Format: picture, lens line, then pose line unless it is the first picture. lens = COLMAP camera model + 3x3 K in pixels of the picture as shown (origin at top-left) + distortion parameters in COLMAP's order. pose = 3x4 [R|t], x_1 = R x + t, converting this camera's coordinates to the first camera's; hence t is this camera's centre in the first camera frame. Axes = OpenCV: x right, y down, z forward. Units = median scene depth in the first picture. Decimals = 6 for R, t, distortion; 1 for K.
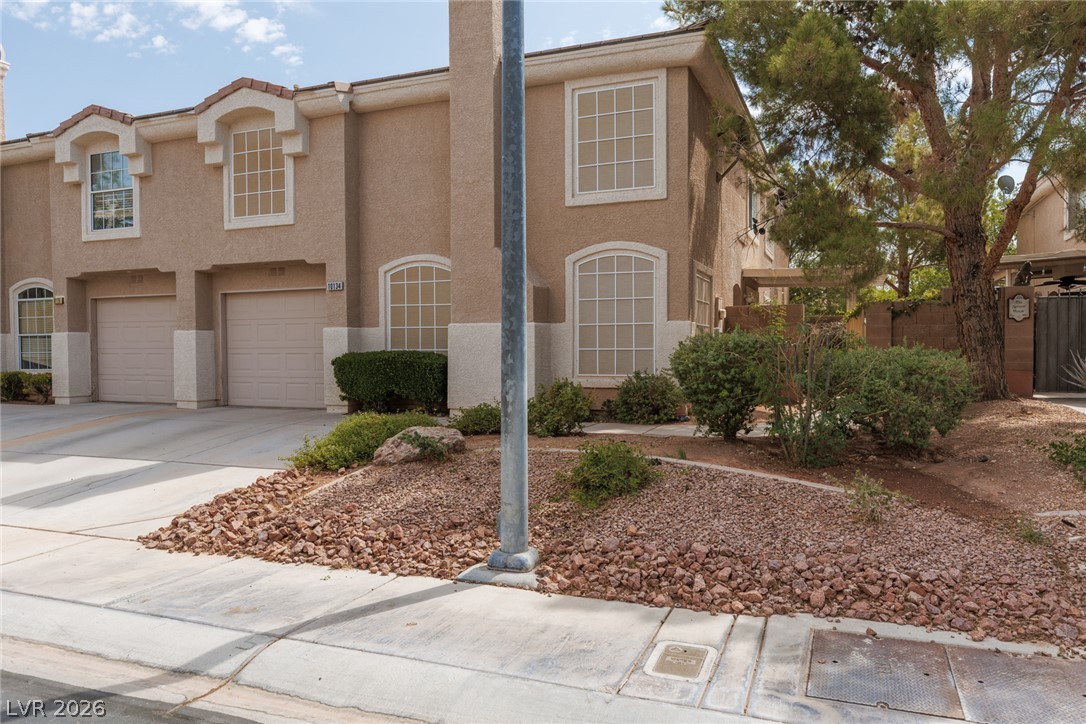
lens RADIAL K [[755.0, 0, 545.0], [0, 755.0, 363.5], [0, 0, 1]] dist [0.006650, -0.001909]
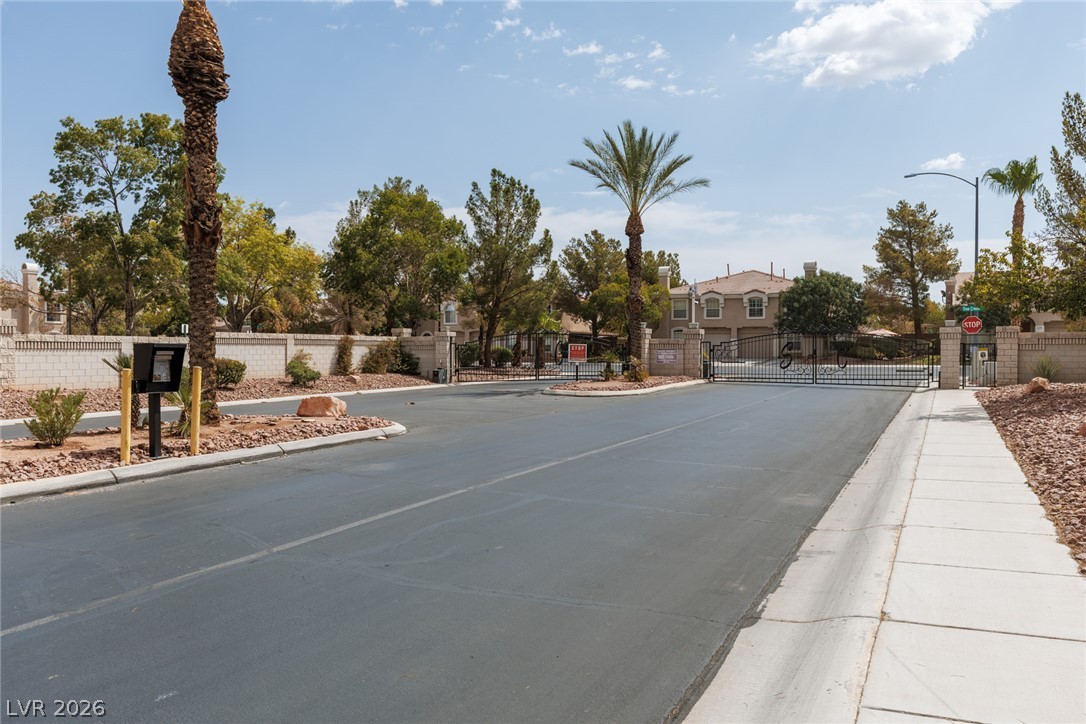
lens RADIAL K [[906.6, 0, 543.2], [0, 906.6, 360.0], [0, 0, 1]] dist [-0.012411, -0.001303]
pose [[0.999443, 0.003988, -0.033132, -1.559778], [-0.004501, 0.999871, -0.015421, 0.171215], [0.033066, 0.015562, 0.999332, -4.835949]]
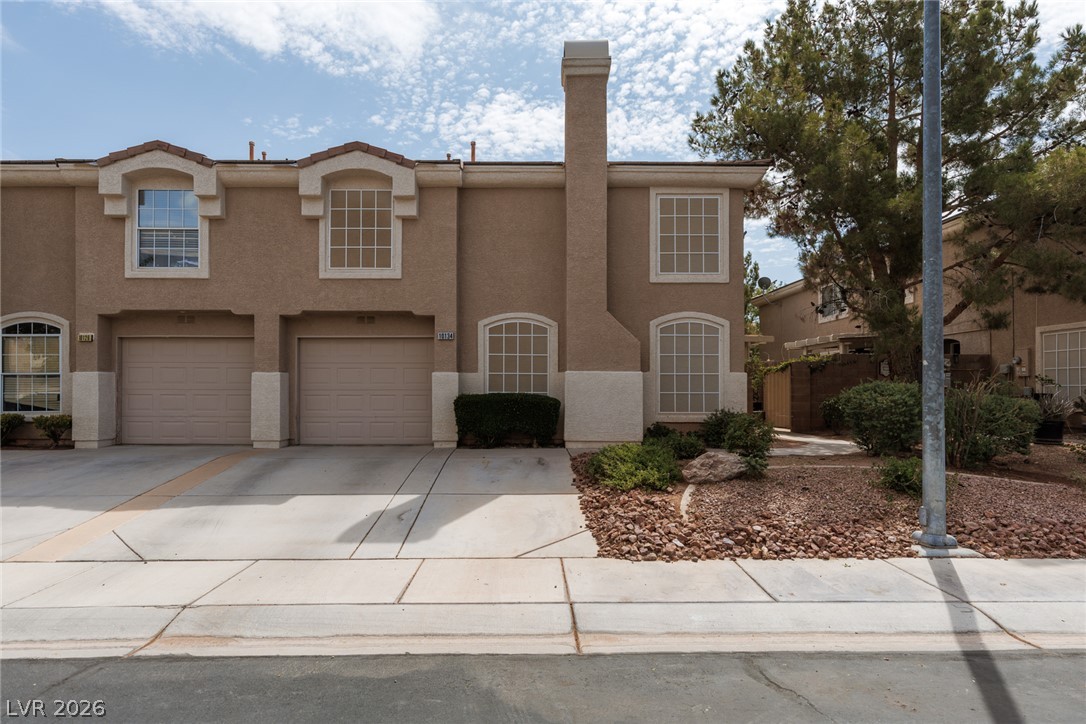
lens RADIAL K [[626.5, 0, 538.4], [0, 626.5, 385.4], [0, 0, 1]] dist [0.012227, 0.000790]
pose [[0.924374, 0.010332, 0.381347, -0.496132], [0.001778, 0.999506, -0.031389, 0.001535], [-0.381483, 0.029694, 0.923899, 0.075294]]
